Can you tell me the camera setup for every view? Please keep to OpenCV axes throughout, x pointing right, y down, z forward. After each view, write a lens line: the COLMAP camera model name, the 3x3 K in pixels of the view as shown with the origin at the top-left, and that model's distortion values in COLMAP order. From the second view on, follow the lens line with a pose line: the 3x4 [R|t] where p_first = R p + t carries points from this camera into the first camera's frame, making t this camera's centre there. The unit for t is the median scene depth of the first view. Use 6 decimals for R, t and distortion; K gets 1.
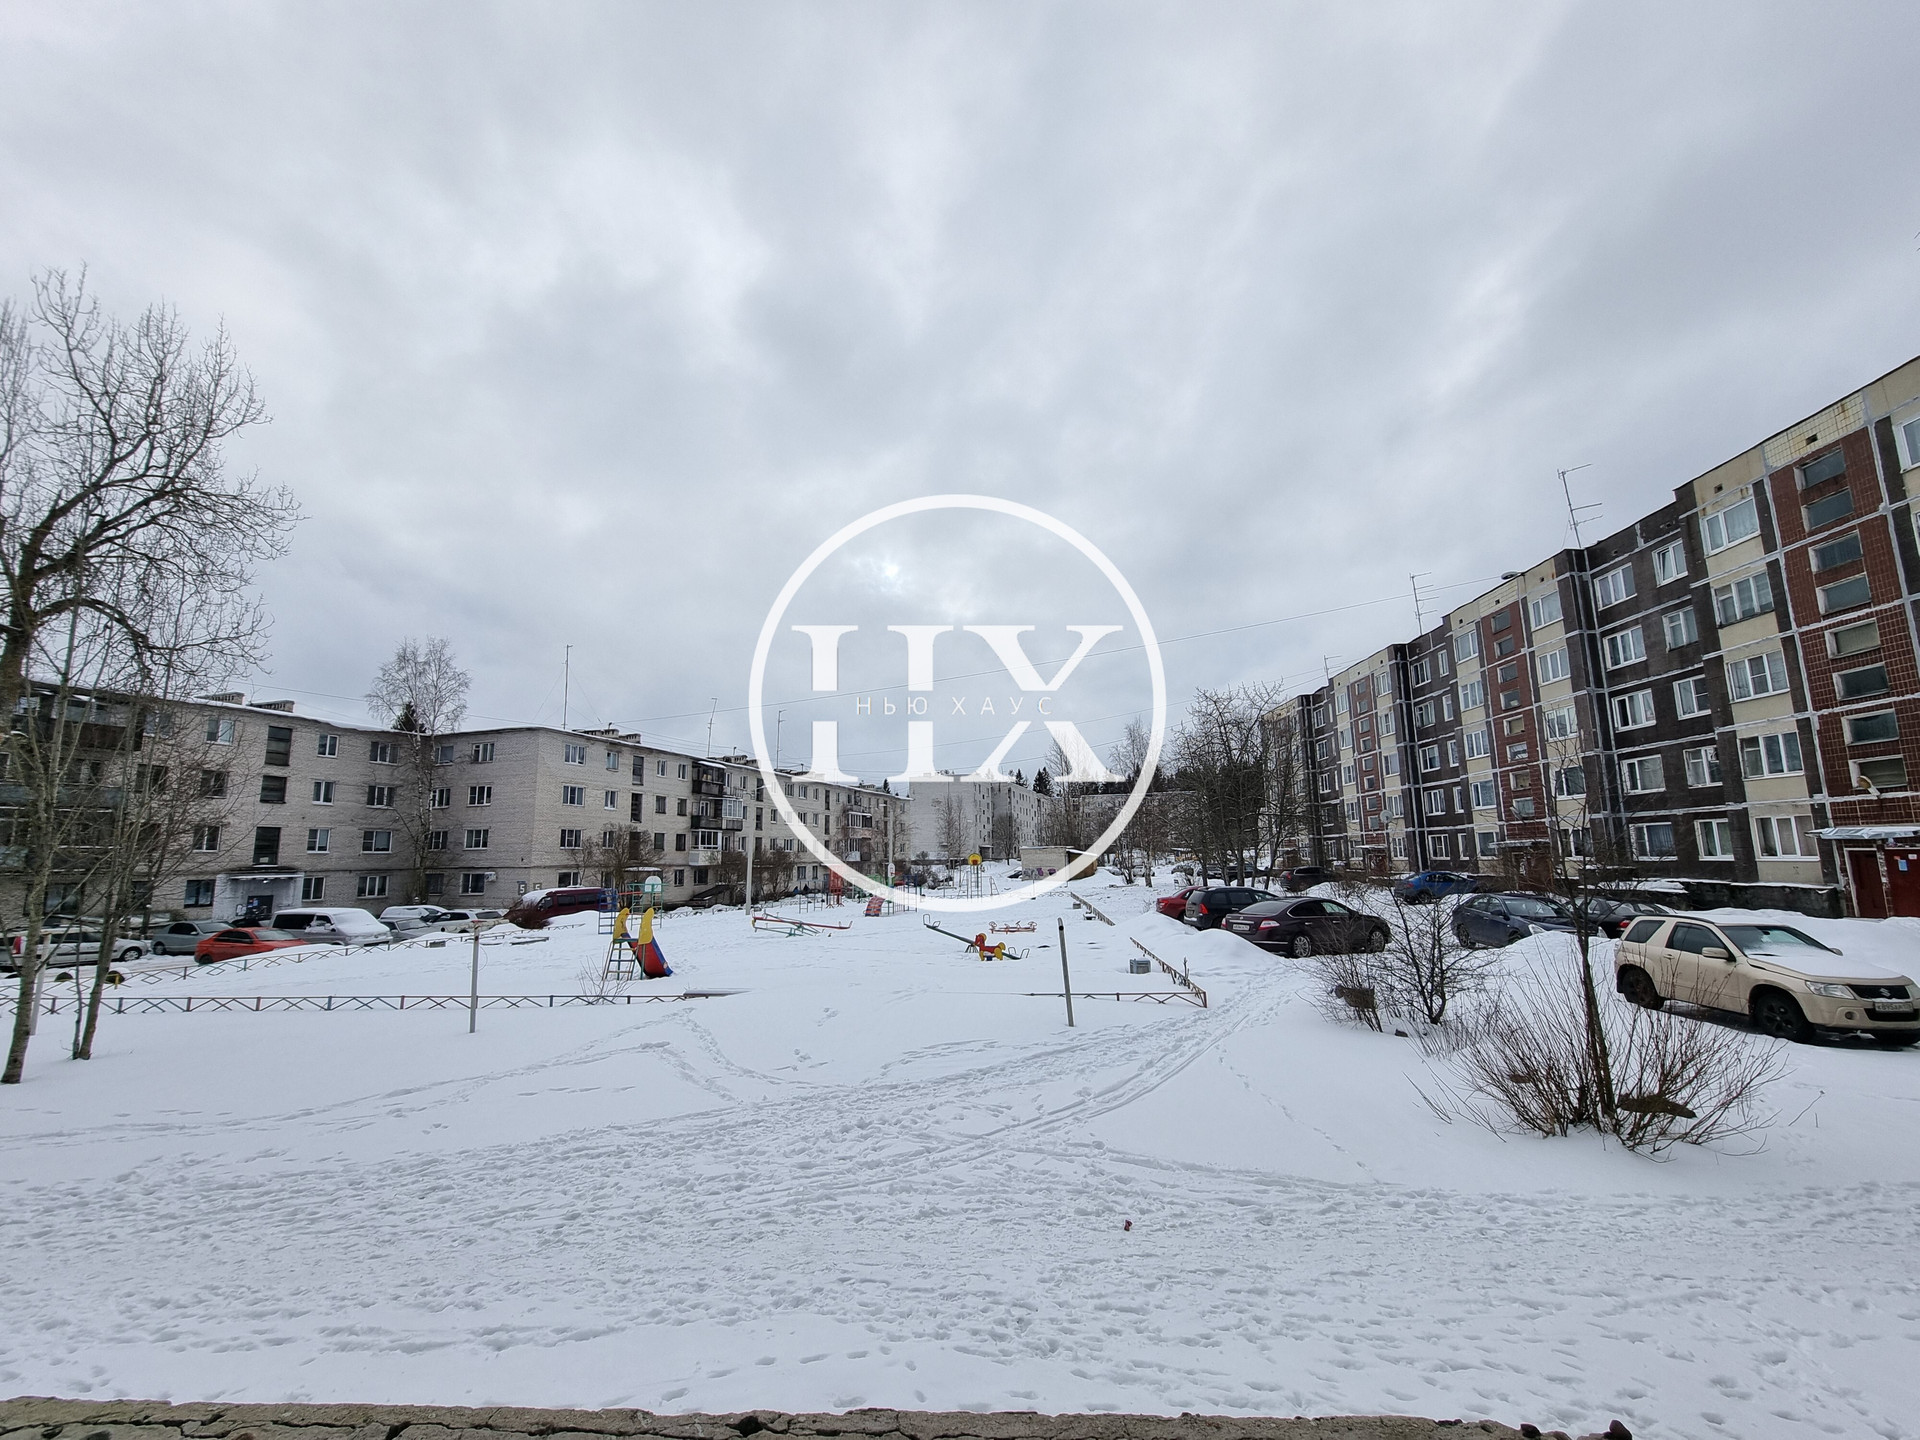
lens RADIAL K [[794.3, 0, 964.4], [0, 794.3, 719.6], [0, 0, 1]] dist [-0.007146, 0.001360]
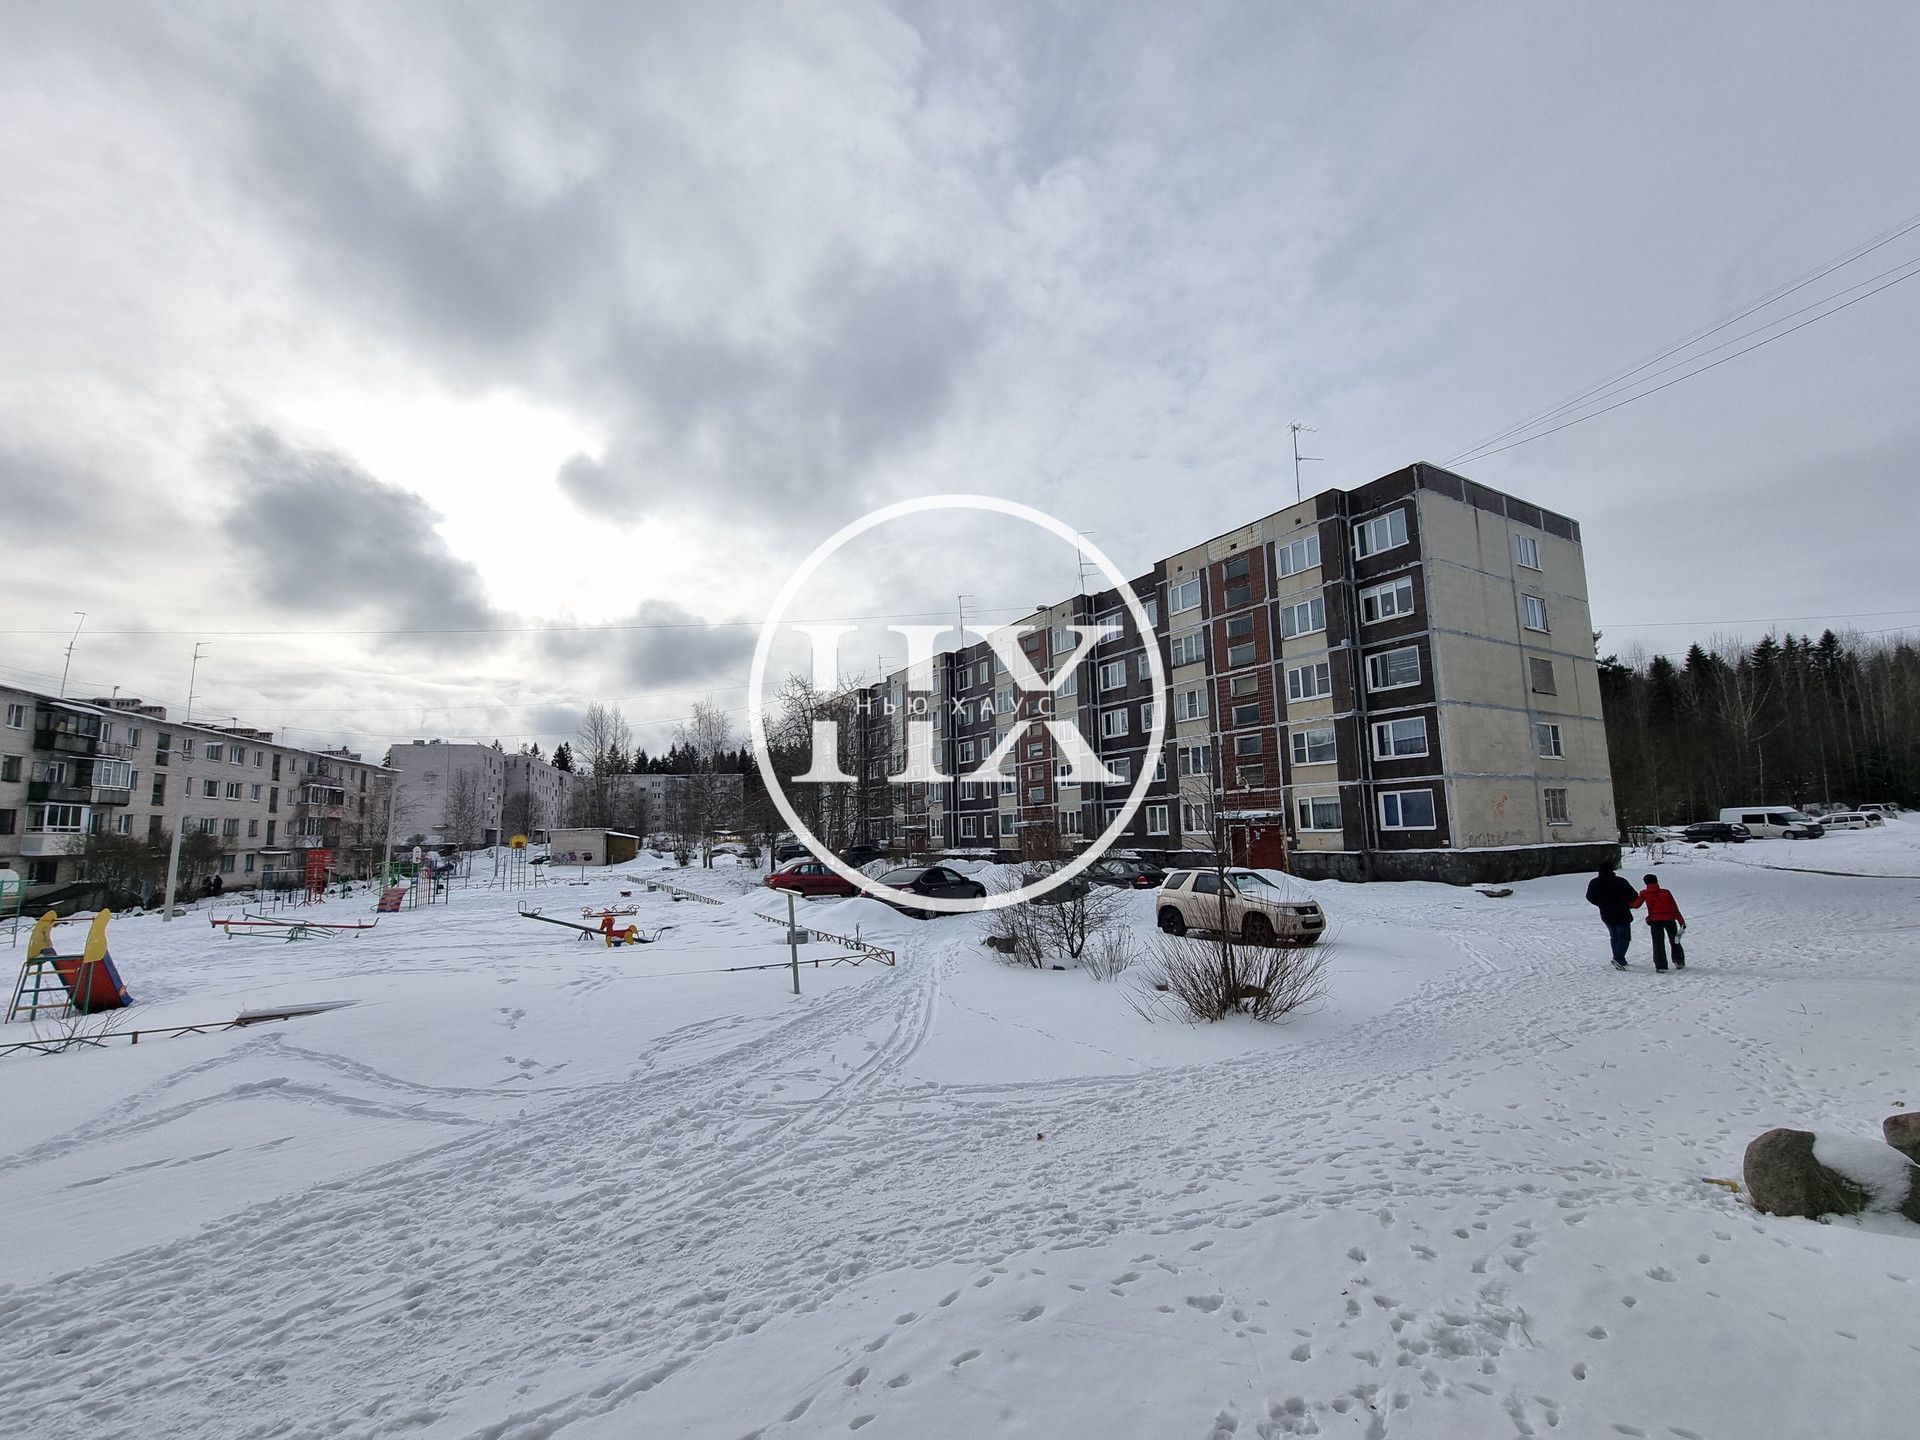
lens RADIAL K [[794.3, 0, 962.1], [0, 794.3, 723.7], [0, 0, 1]] dist [-0.007146, 0.001360]
pose [[0.832932, 0.070402, 0.548879, -0.243380], [-0.083639, 0.996496, -0.000892, 0.028308], [-0.547018, -0.045165, 0.835901, 0.061987]]
